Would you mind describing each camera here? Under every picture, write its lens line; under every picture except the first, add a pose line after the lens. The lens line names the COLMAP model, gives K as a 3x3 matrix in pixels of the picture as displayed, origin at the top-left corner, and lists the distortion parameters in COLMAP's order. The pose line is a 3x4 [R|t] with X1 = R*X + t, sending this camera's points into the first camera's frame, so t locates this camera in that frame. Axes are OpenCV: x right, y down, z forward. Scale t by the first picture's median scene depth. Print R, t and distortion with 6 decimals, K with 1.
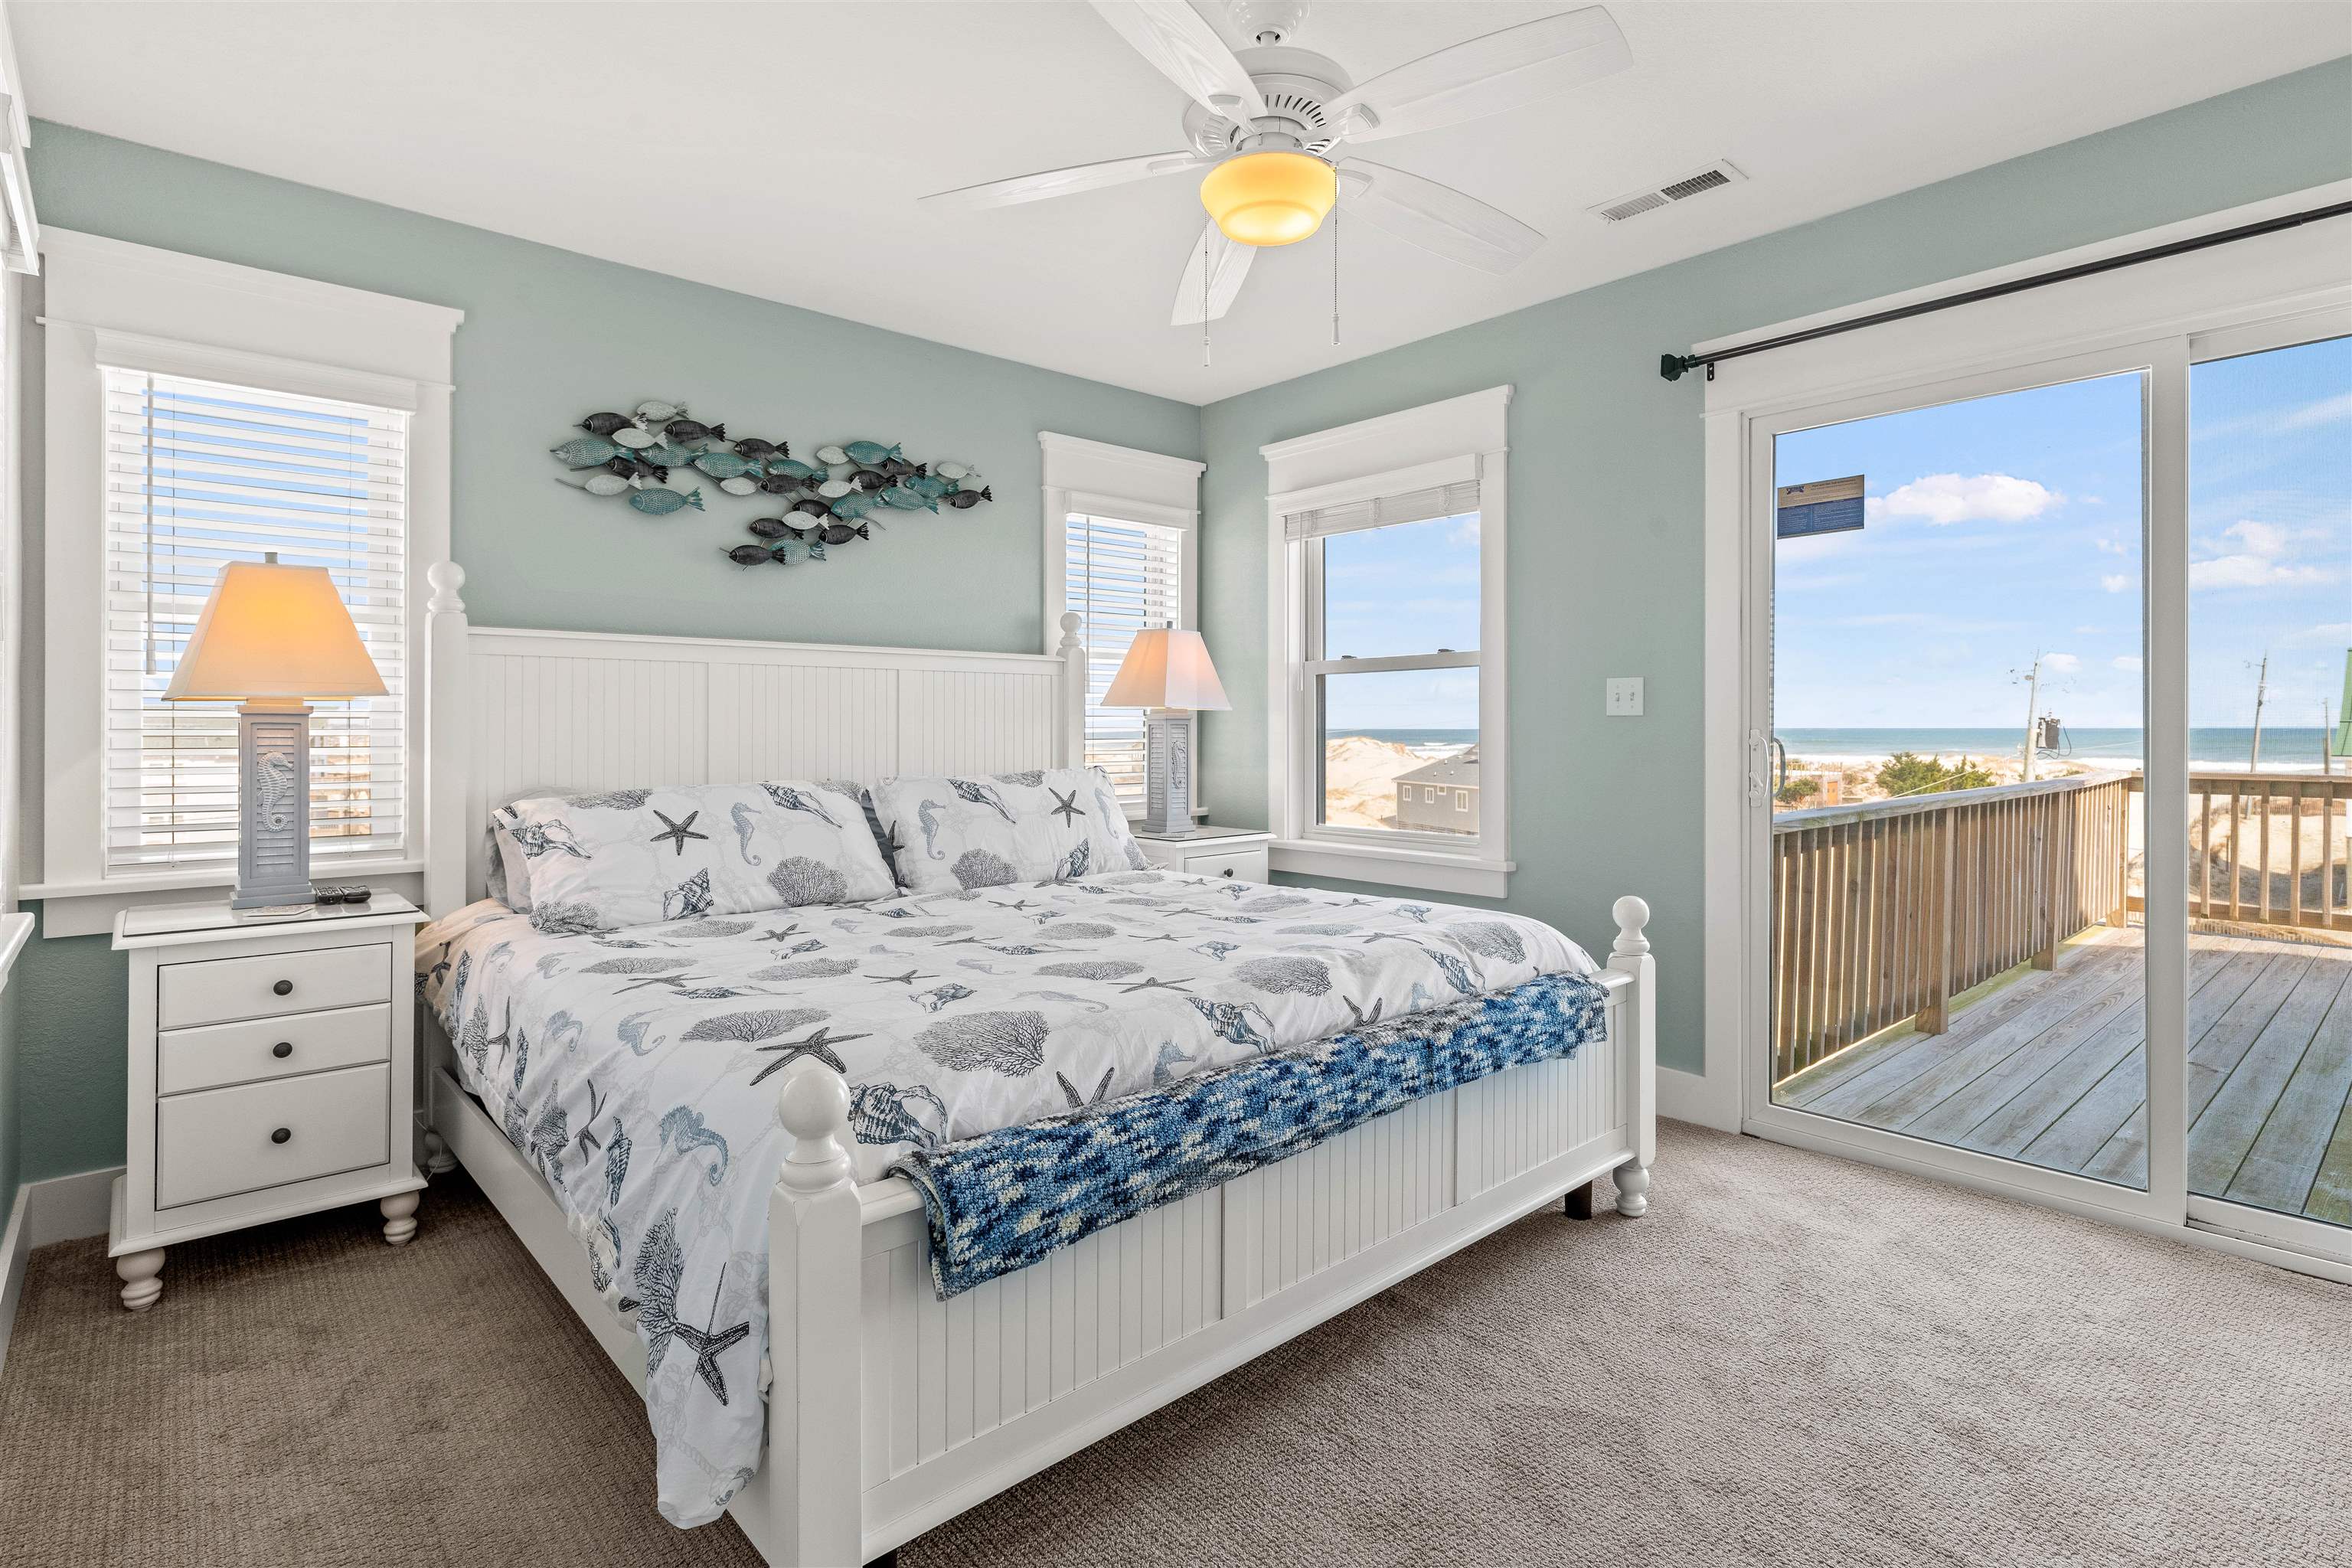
lens RADIAL K [[1173.6, 0, 1161.8], [0, 1173.6, 757.5], [0, 0, 1]] dist [-0.018348, -0.000753]
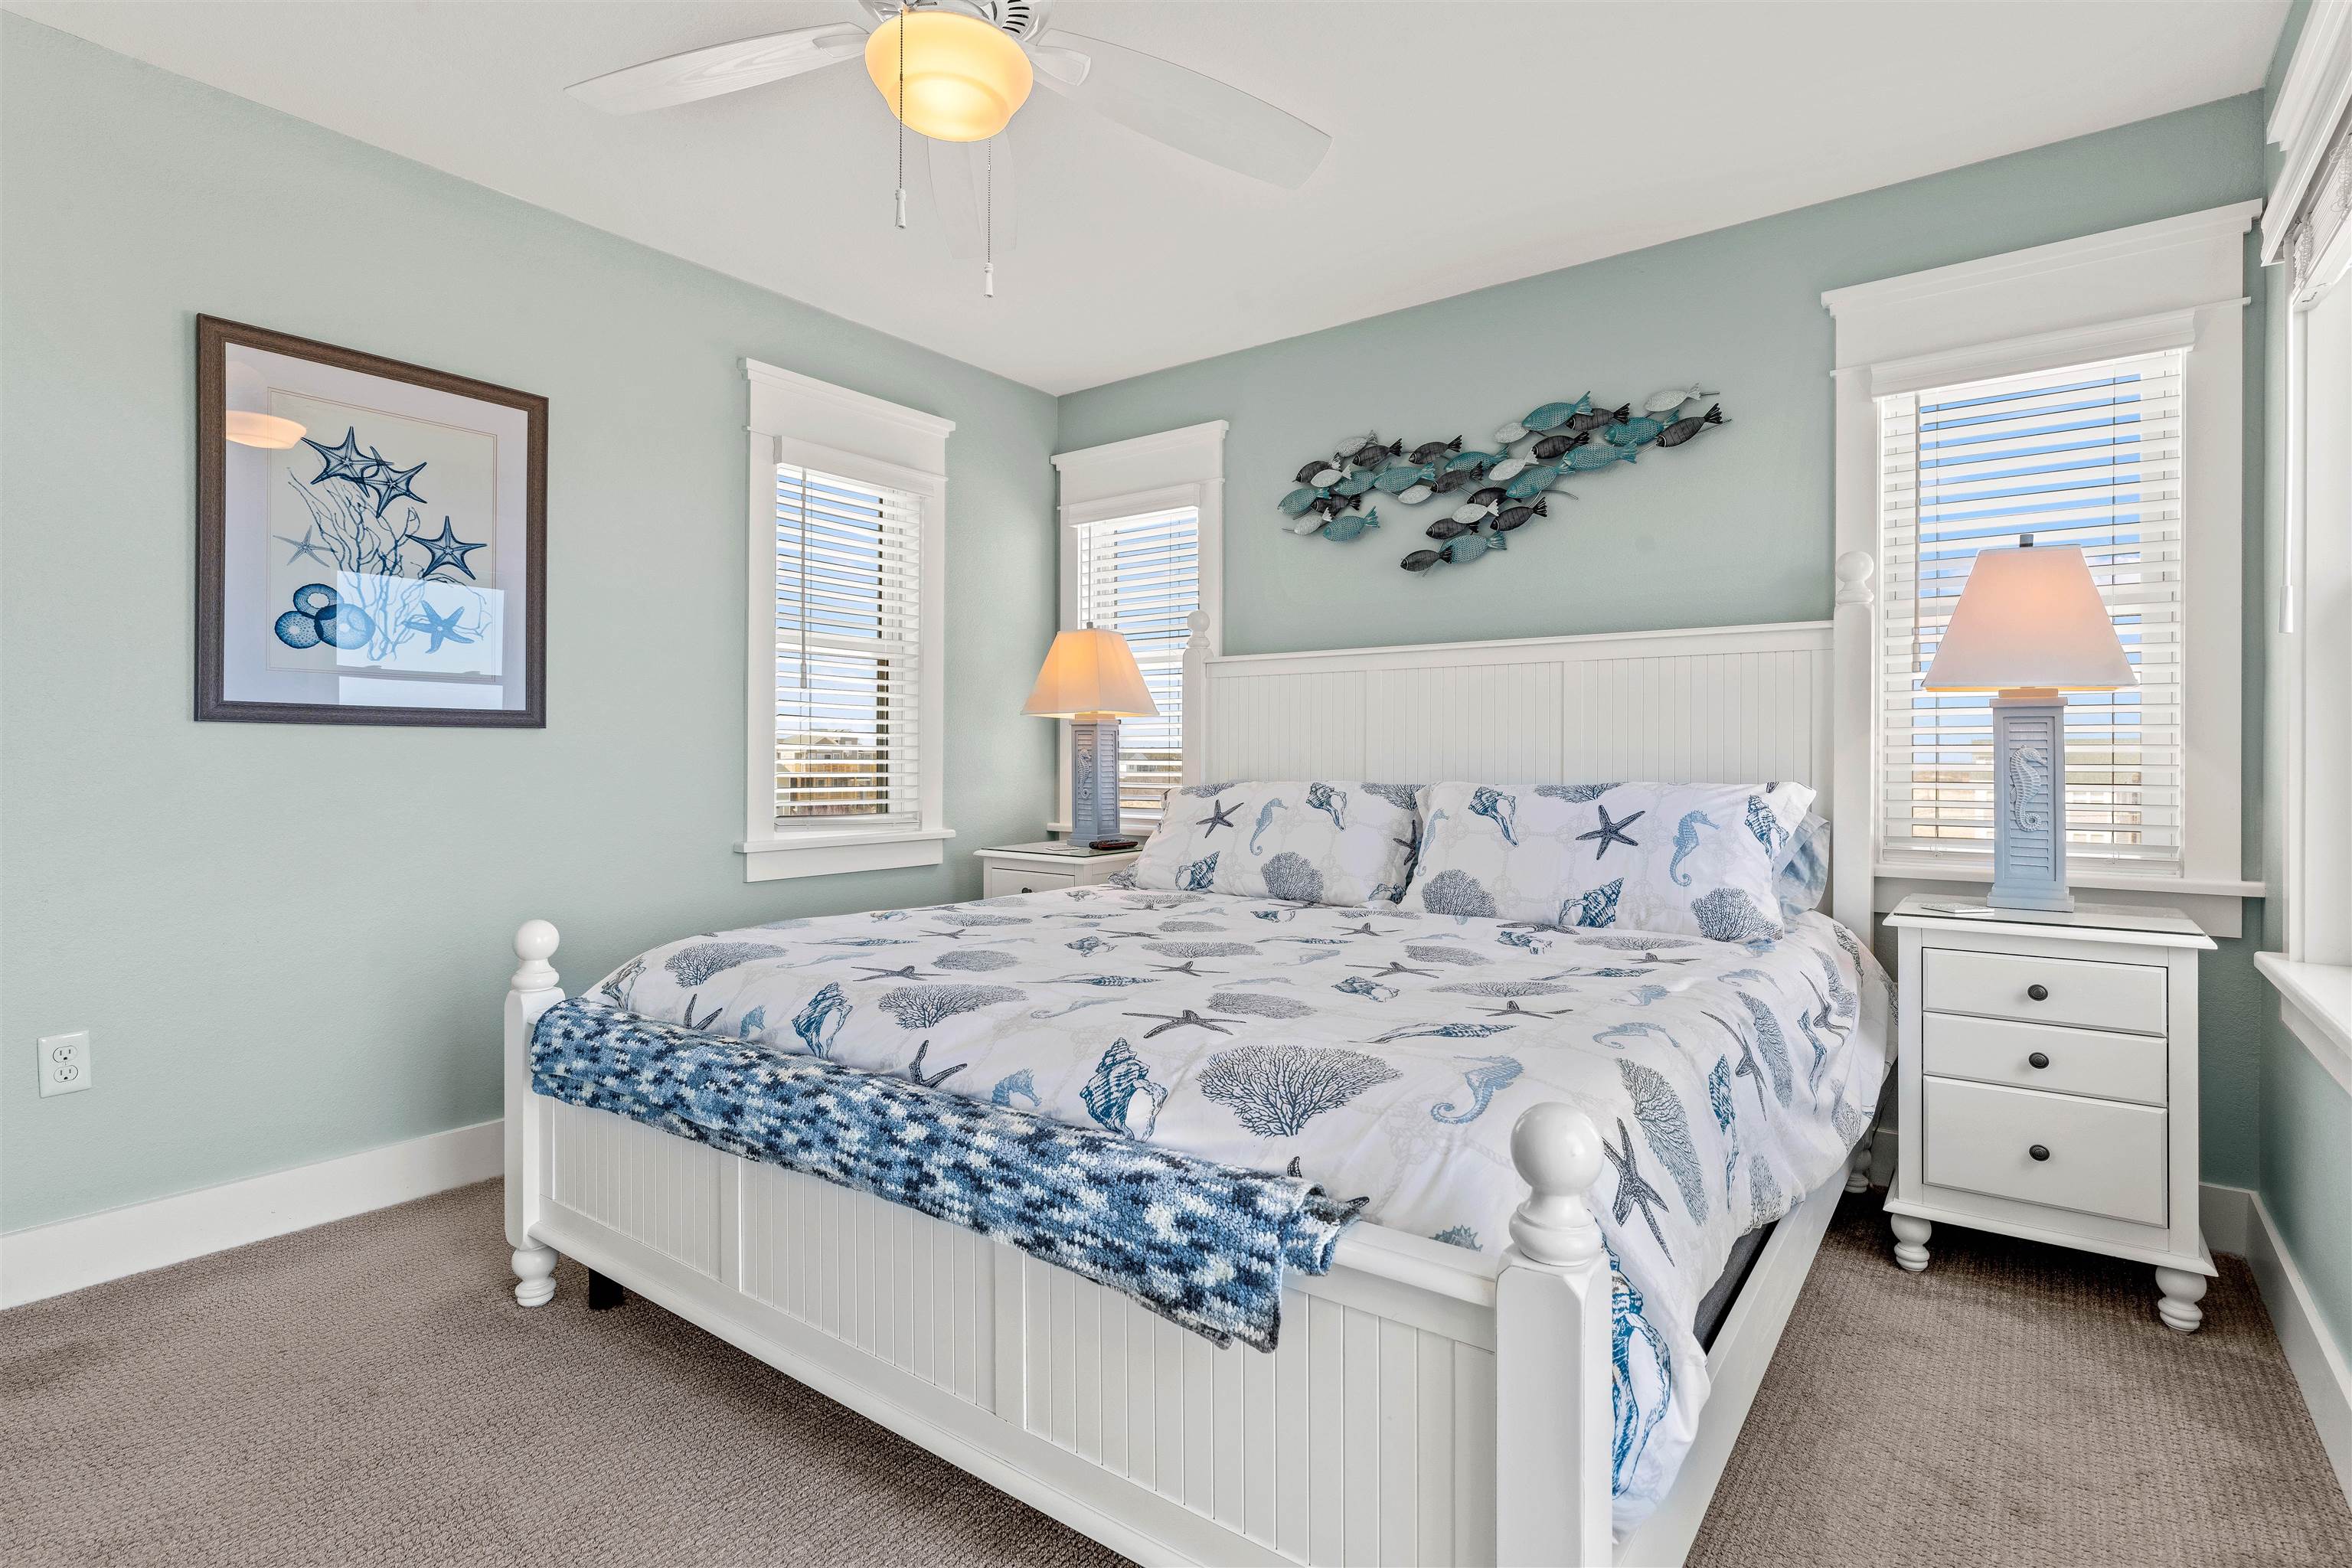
lens RADIAL K [[1145.4, 0, 1183.2], [0, 1145.4, 746.6], [0, 0, 1]] dist [-0.001775, 0.000807]
pose [[0.196795, -0.003919, -0.980437, 0.601333], [-0.026309, 0.999611, -0.009276, 0.002630], [0.980092, 0.027620, 0.196615, 0.634501]]
